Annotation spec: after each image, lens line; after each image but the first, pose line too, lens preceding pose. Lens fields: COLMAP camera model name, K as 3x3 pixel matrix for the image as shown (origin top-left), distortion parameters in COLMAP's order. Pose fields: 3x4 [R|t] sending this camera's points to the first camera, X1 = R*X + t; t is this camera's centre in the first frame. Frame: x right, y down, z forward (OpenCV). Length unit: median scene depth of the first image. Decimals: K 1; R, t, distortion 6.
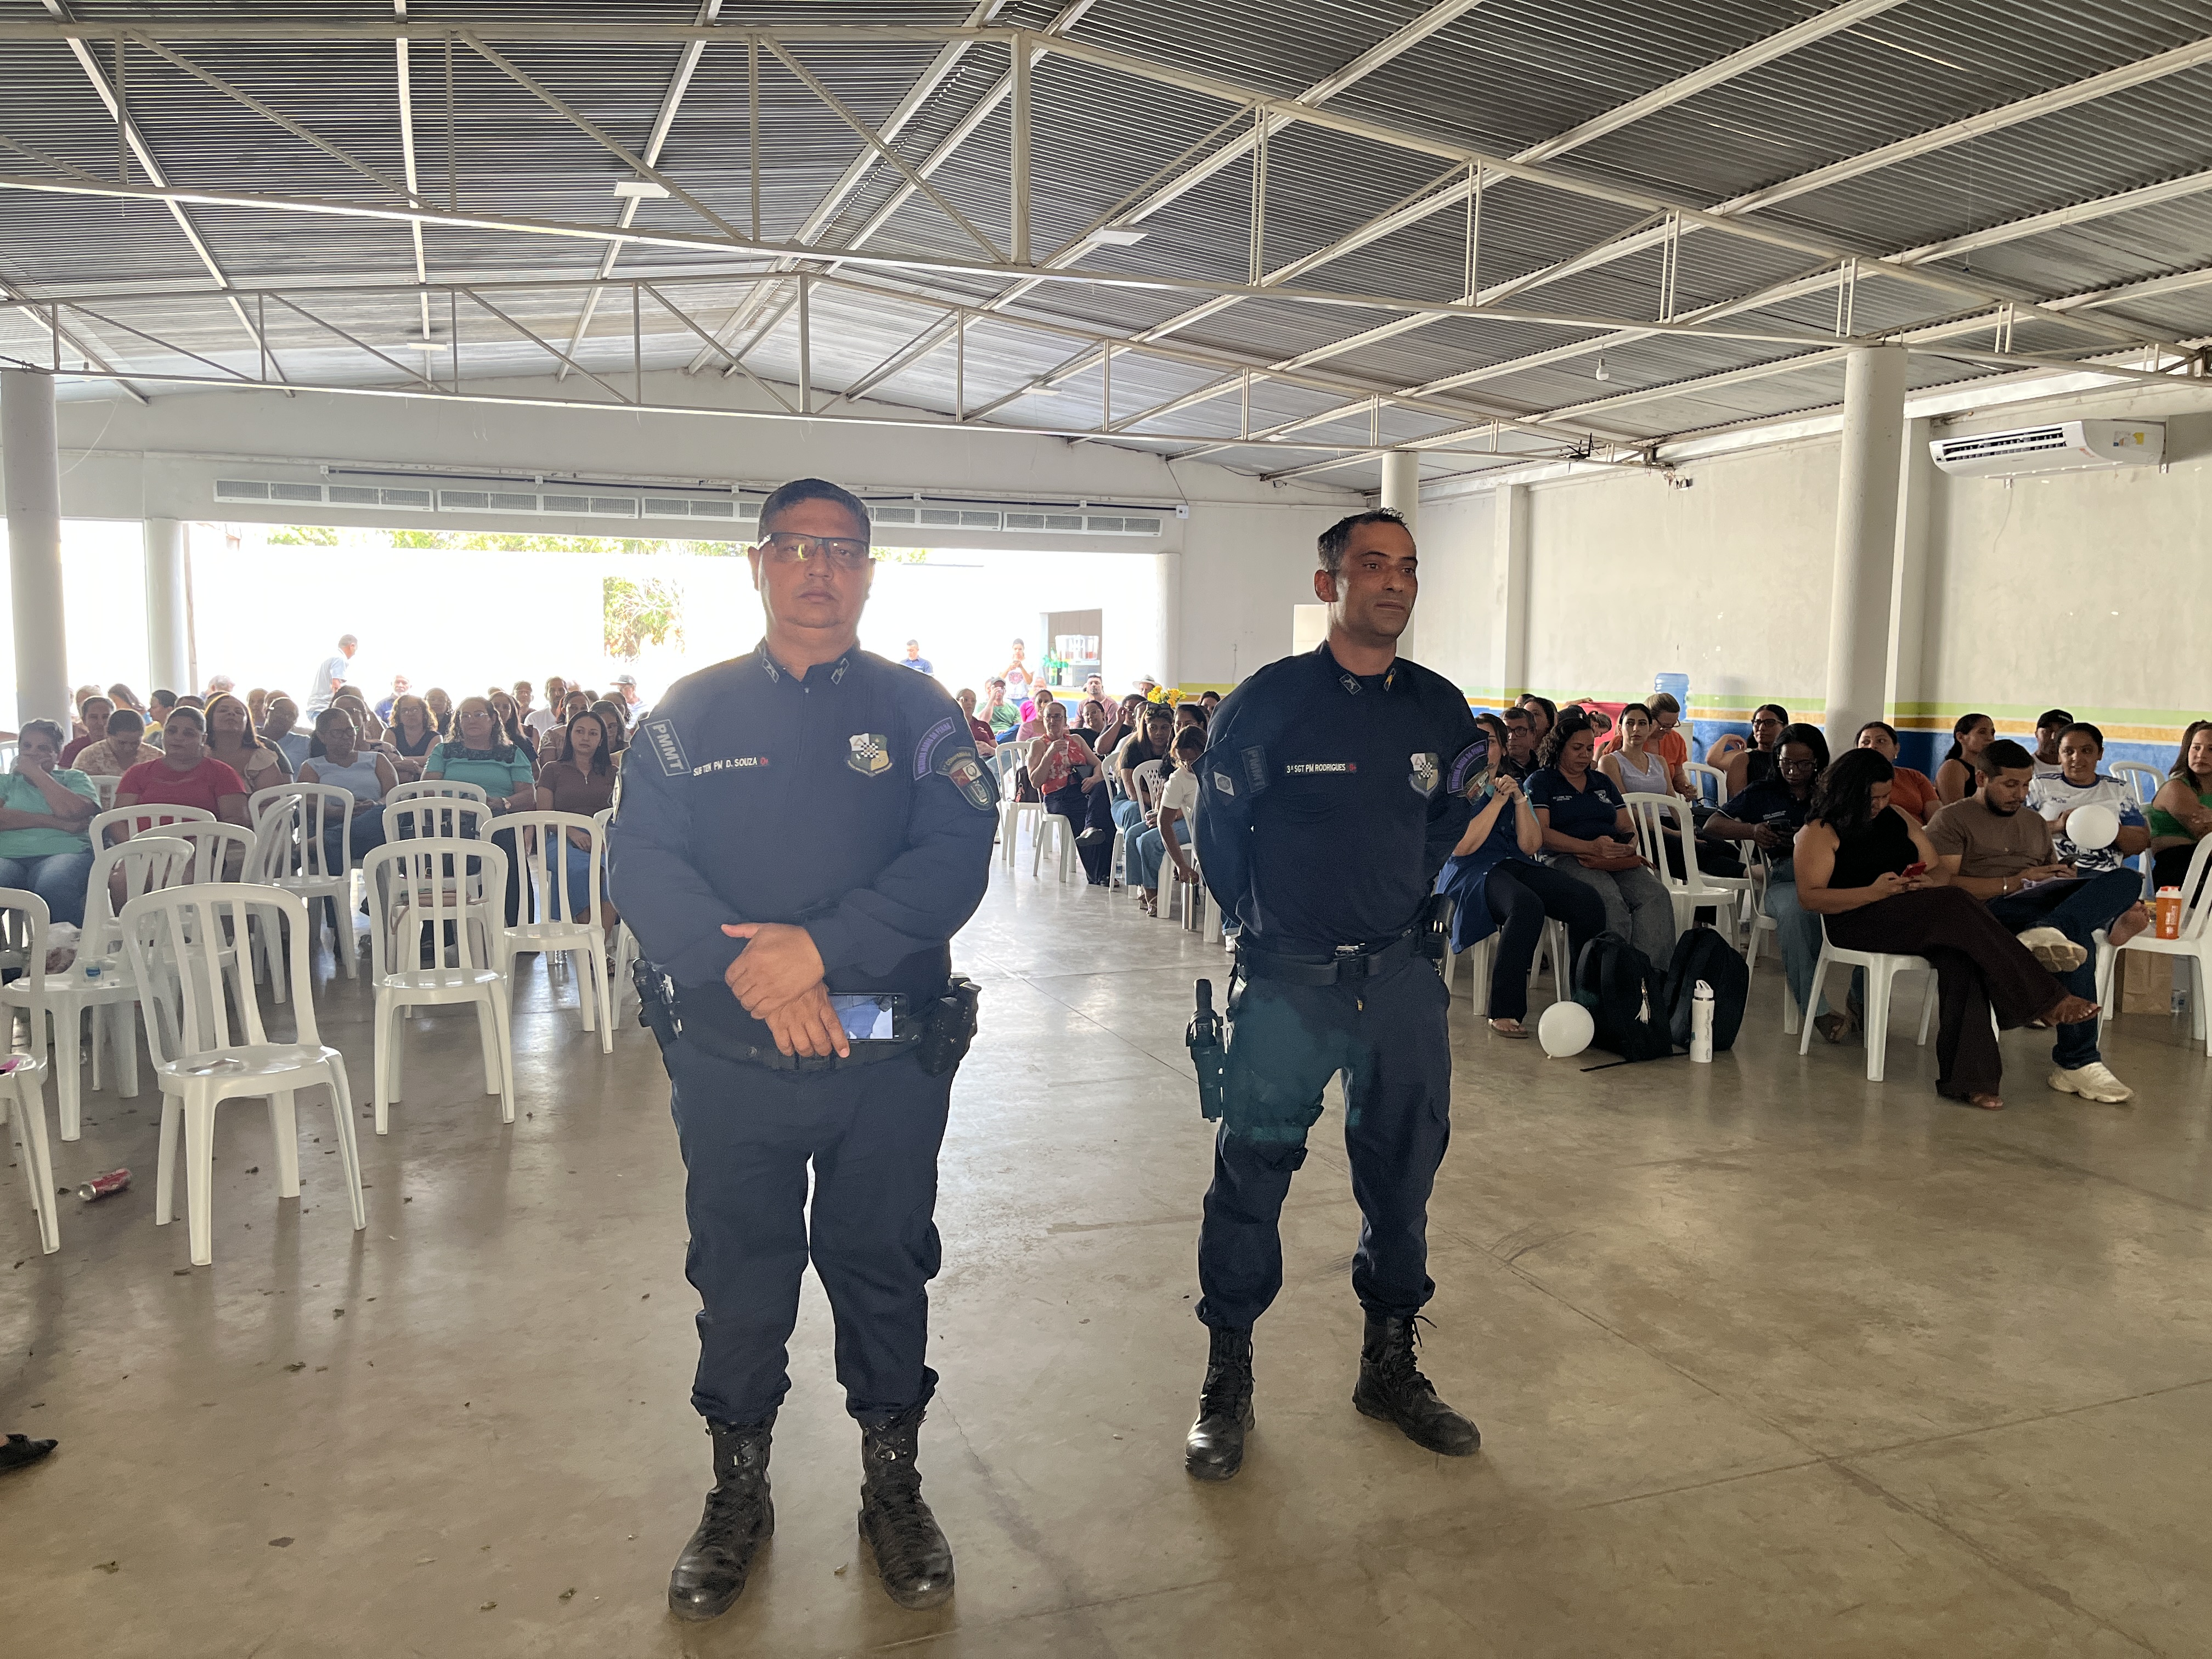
lens RADIAL K [[1664.4, 0, 1121.1], [0, 1664.4, 824.2], [0, 0, 1]] dist [0.056493, -0.084117]
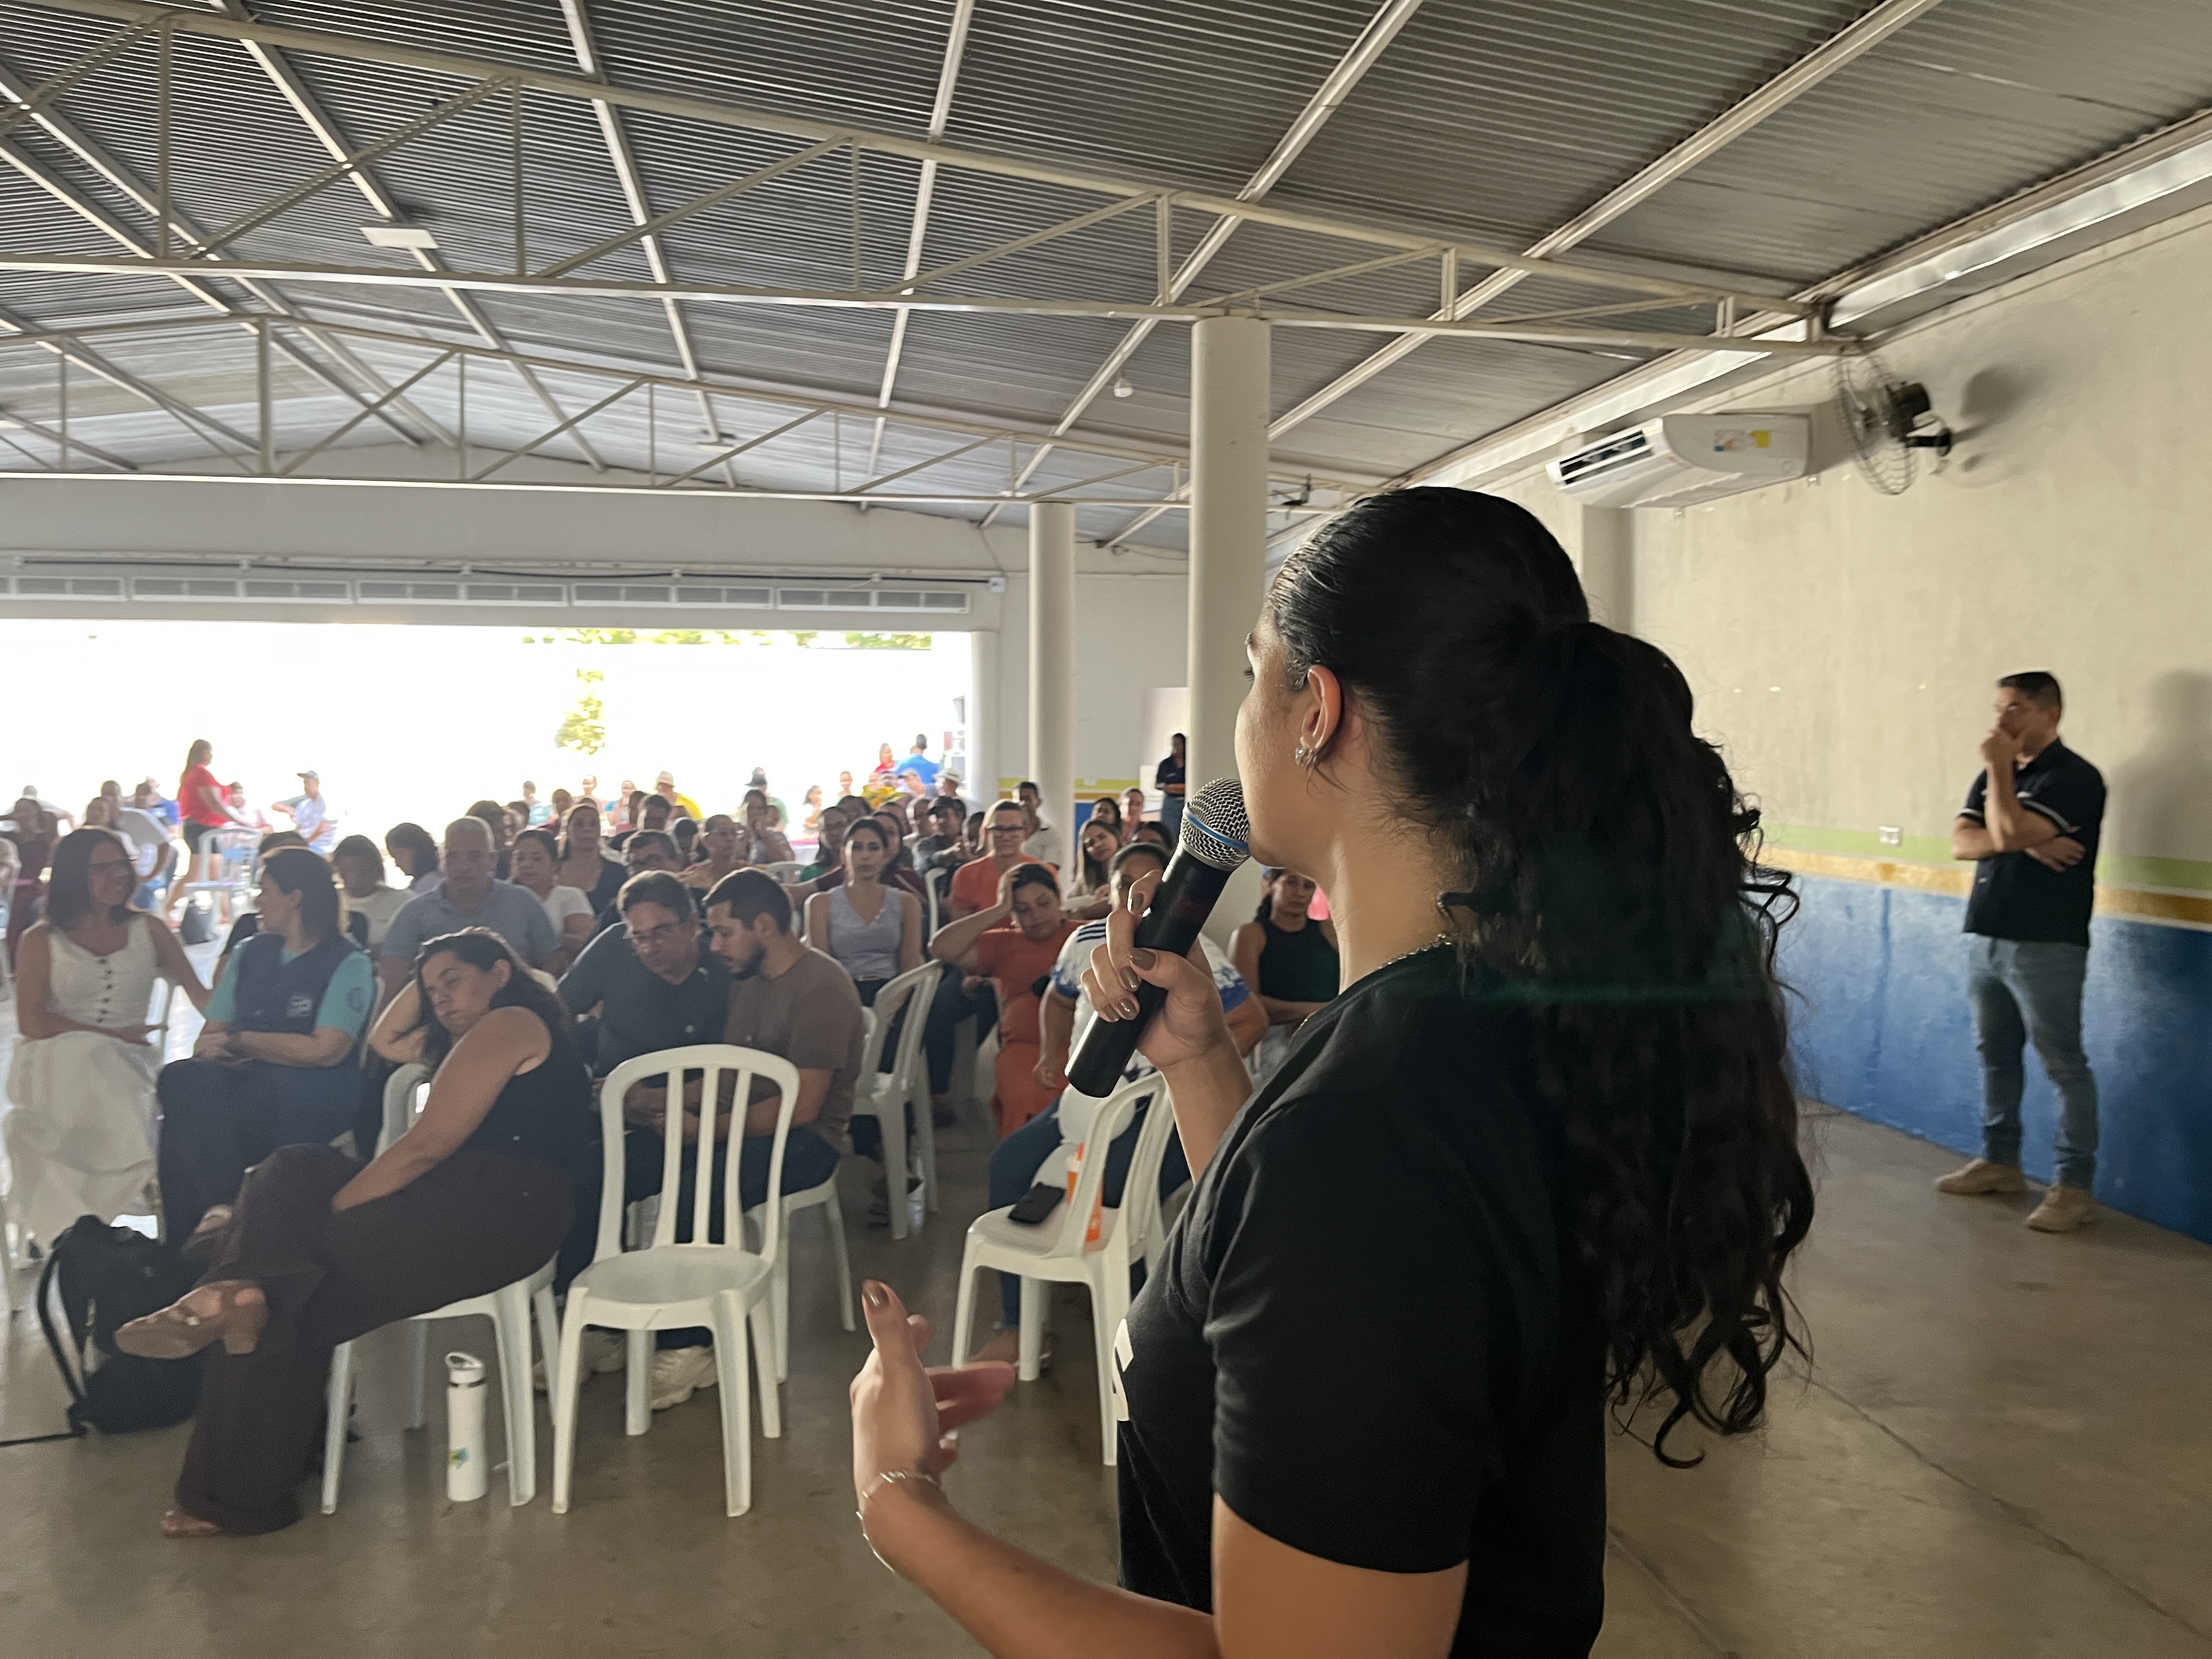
lens RADIAL K [[1680.8, 0, 1153.8], [0, 1680.8, 839.9], [0, 0, 1]] dist [0.051571, -0.100002]
pose [[0.984173, 0.003971, -0.177167, 0.306203], [-0.011664, 0.999032, -0.042404, -0.018990], [0.176827, 0.043799, 0.983267, 0.171001]]
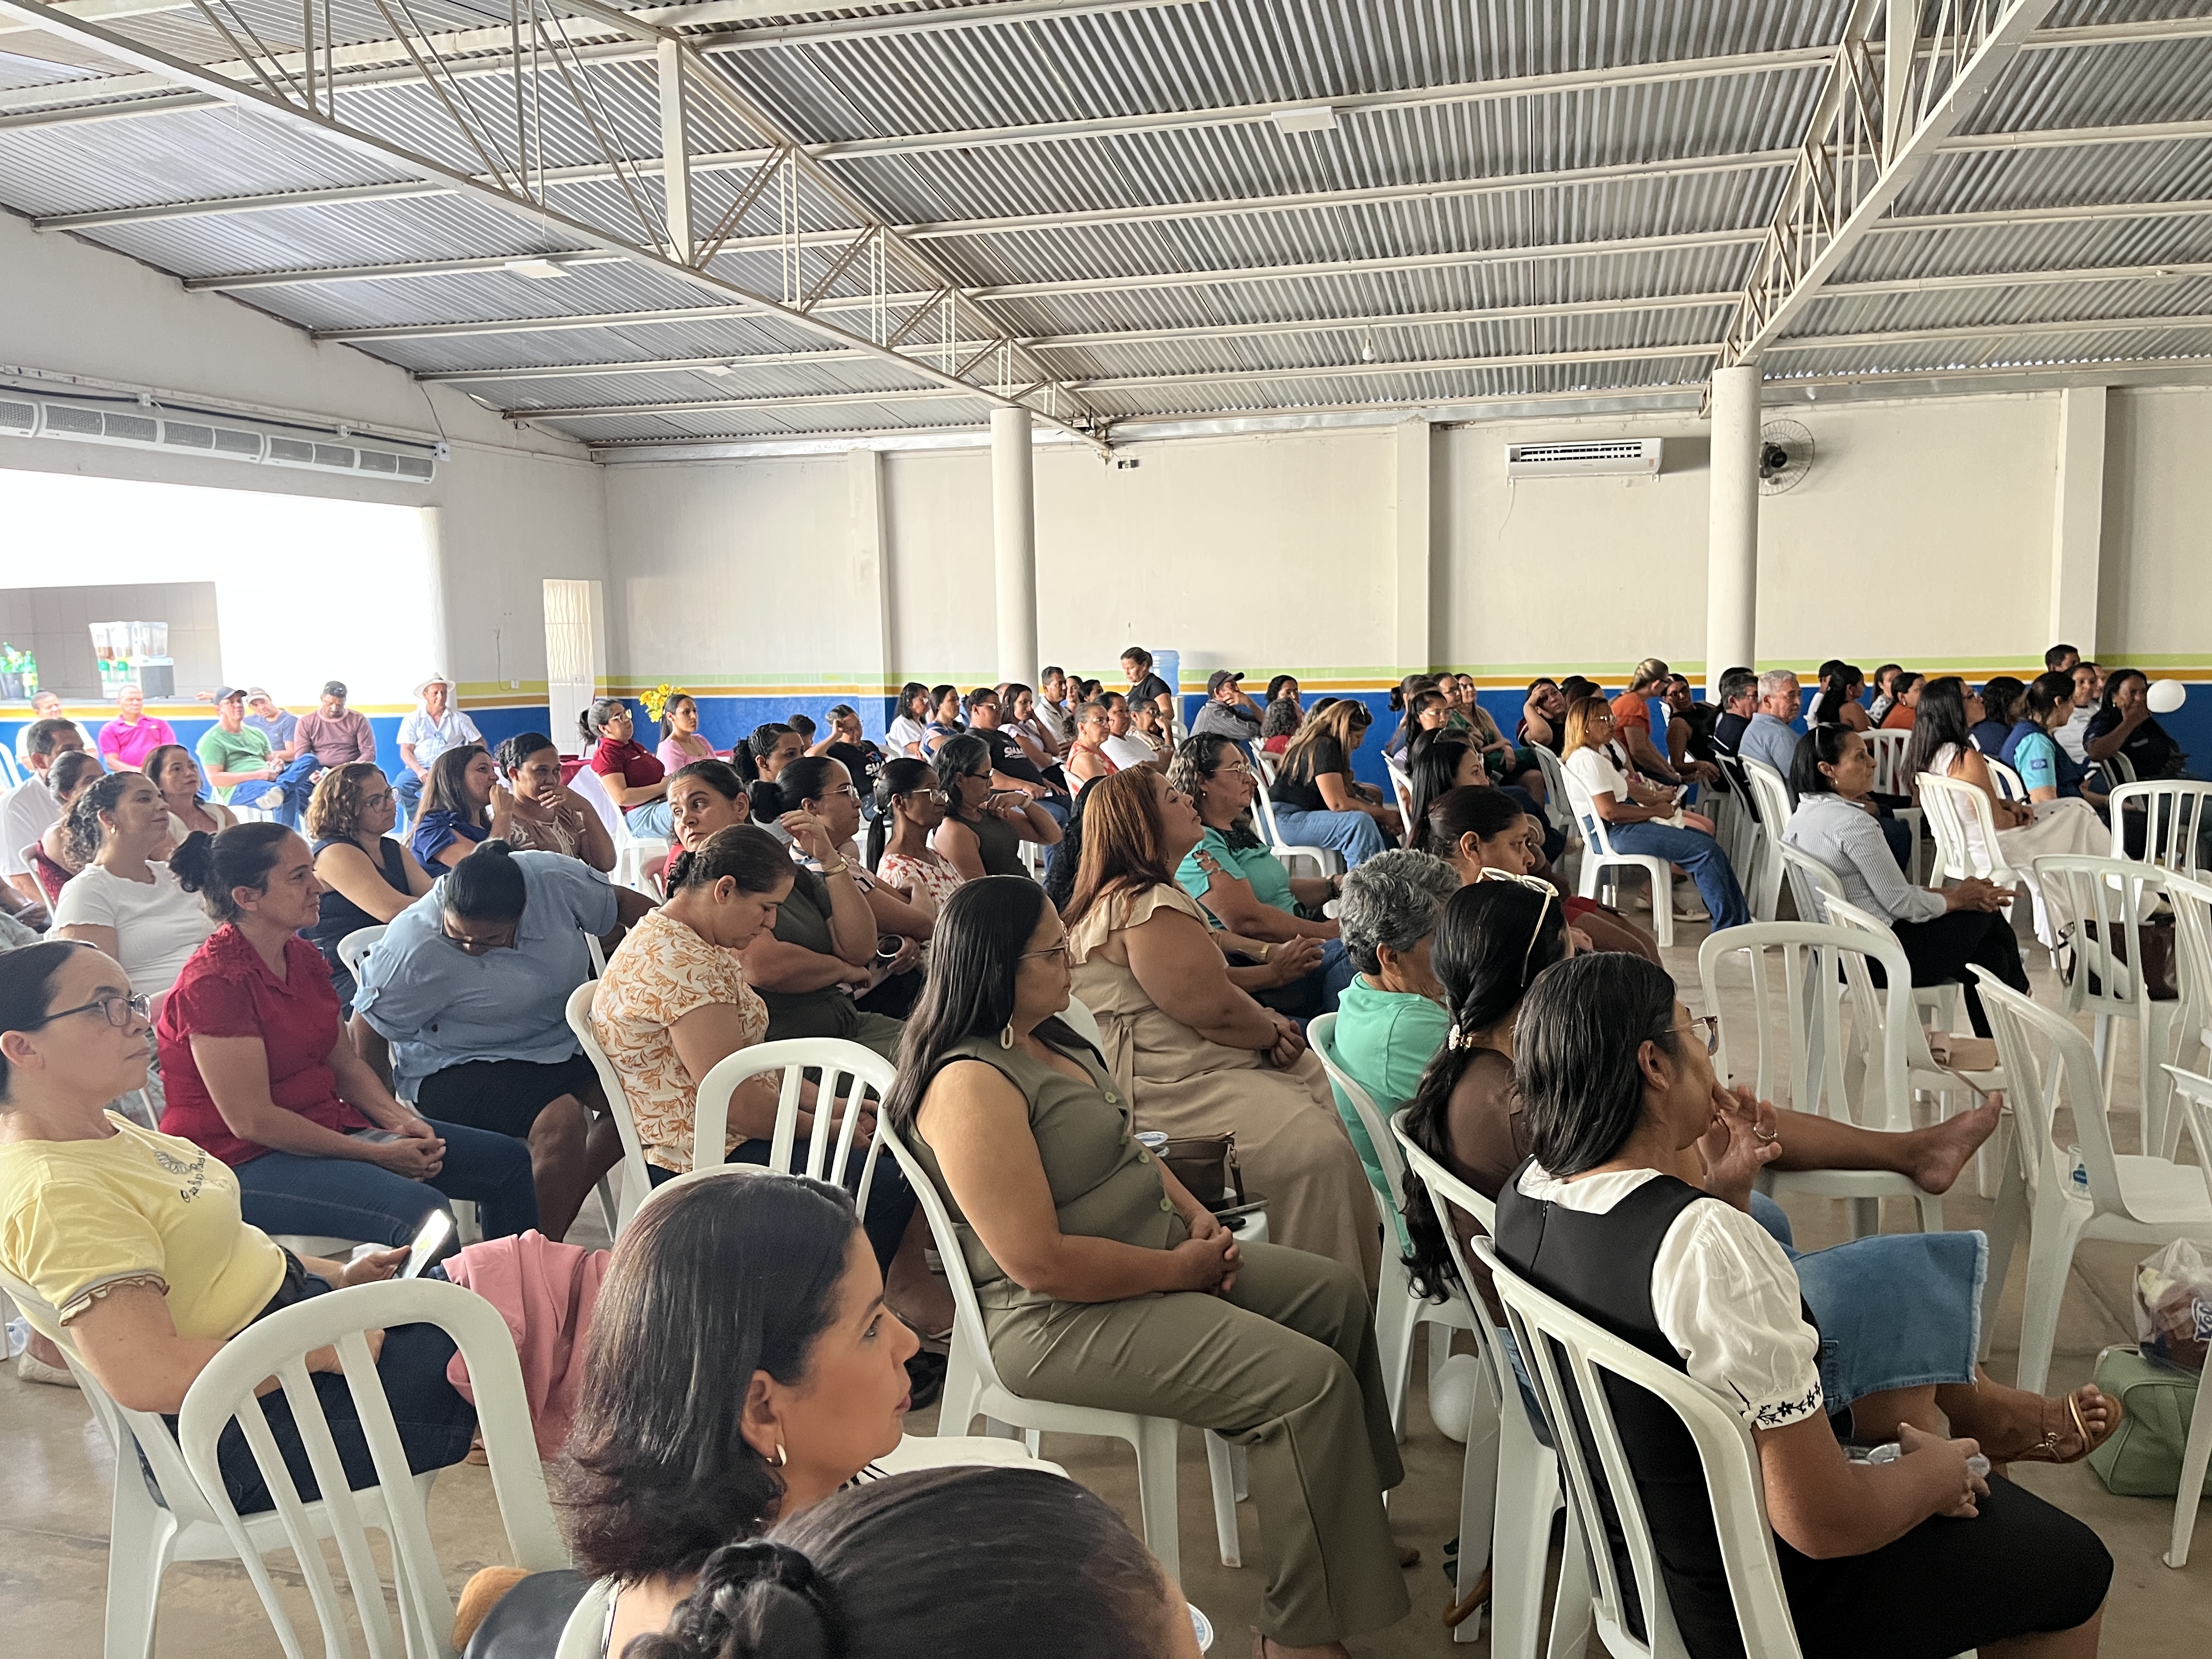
lens RADIAL K [[1664.0, 0, 1112.8], [0, 1664.0, 833.9], [0, 0, 1]] dist [0.057827, -0.088516]
pose [[0.581148, -0.117085, 0.805331, -0.456946], [0.104008, 0.992167, 0.069193, -0.045331], [-0.807124, 0.043550, 0.588773, 0.373069]]
